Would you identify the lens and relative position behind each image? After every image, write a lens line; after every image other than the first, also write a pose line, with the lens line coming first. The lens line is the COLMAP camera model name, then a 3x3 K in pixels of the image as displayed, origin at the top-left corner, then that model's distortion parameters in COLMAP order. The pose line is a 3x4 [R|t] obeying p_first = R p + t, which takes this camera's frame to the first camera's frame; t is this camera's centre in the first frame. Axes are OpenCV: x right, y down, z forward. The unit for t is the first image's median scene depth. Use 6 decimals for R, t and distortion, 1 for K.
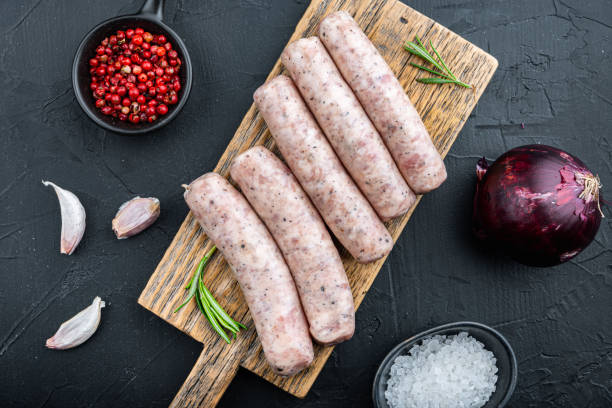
lens RADIAL K [[1347.7, 0, 306.0], [0, 1347.7, 204.0], [0, 0, 1]] dist [-0.029370, 0.519179]
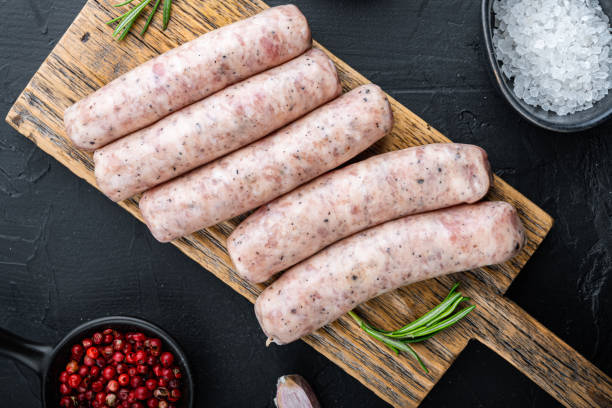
lens RADIAL K [[1347.7, 0, 306.0], [0, 1347.7, 204.0], [0, 0, 1]] dist [-0.029370, 0.519179]
pose [[0.109455, -0.993364, -0.035324, 0.019354], [0.993631, 0.108388, 0.030818, -0.024402], [-0.026784, -0.038473, 0.998901, 0.225845]]
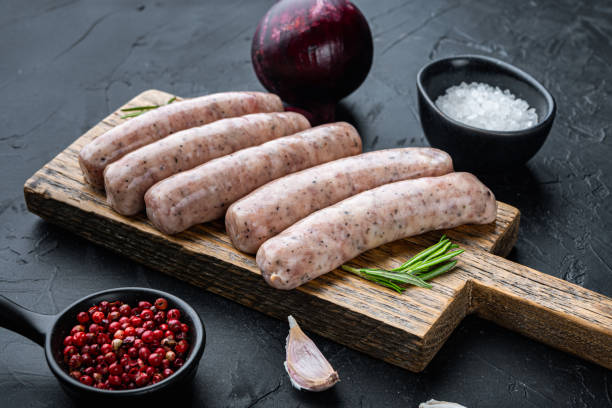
lens RADIAL K [[1347.7, 0, 306.0], [0, 1347.7, 204.0], [0, 0, 1]] dist [-0.029370, 0.519179]
pose [[-0.003660, -0.609028, 0.793140, -0.697105], [0.999720, 0.016299, 0.017129, -0.007967], [-0.023359, 0.792981, 0.608798, 0.480403]]
